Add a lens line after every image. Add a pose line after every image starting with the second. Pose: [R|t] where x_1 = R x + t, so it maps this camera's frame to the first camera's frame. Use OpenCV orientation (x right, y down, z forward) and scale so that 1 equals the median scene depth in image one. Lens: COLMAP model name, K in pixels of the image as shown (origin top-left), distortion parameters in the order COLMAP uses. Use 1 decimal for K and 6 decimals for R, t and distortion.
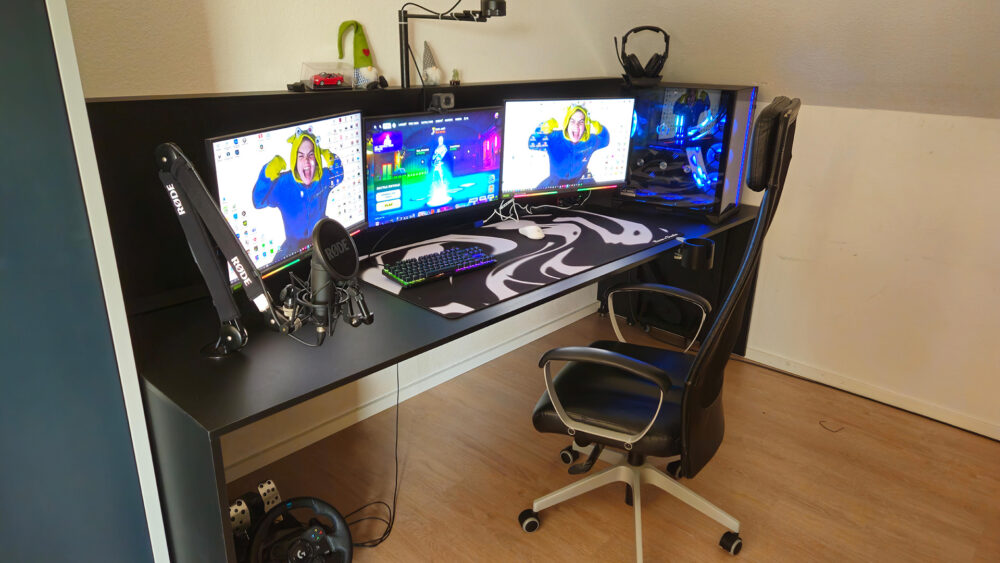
lens RADIAL K [[675.8, 0, 499.2], [0, 675.8, 287.2], [0, 0, 1]] dist [0.000231, -0.001821]
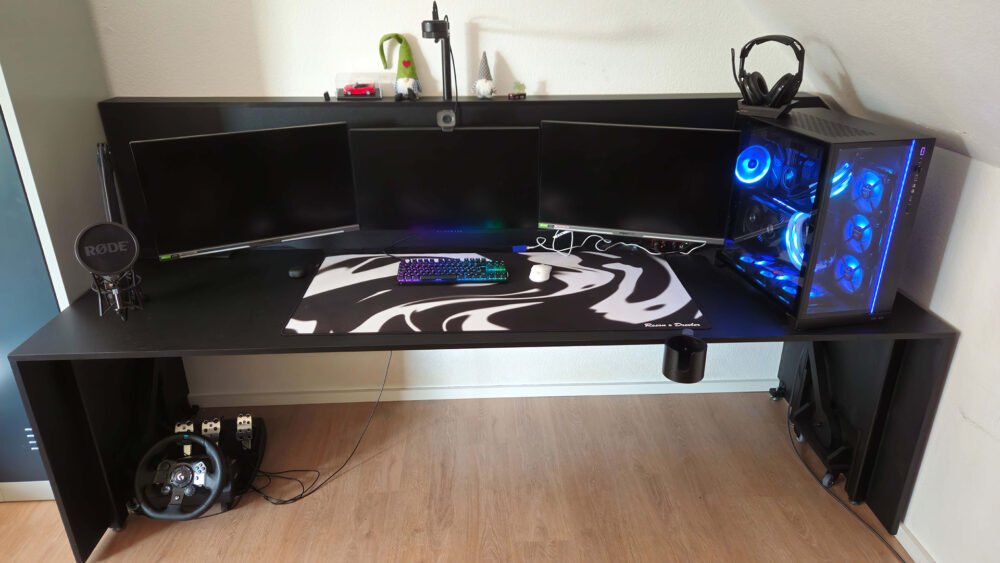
lens RADIAL K [[675.8, 0, 499.0], [0, 675.8, 275.1], [0, 0, 1]] dist [0.000231, -0.001821]
pose [[0.711207, 0.255518, -0.654901, 0.603834], [-0.226541, 0.965210, 0.130570, -0.185636], [0.665481, 0.055500, 0.744349, 0.315808]]
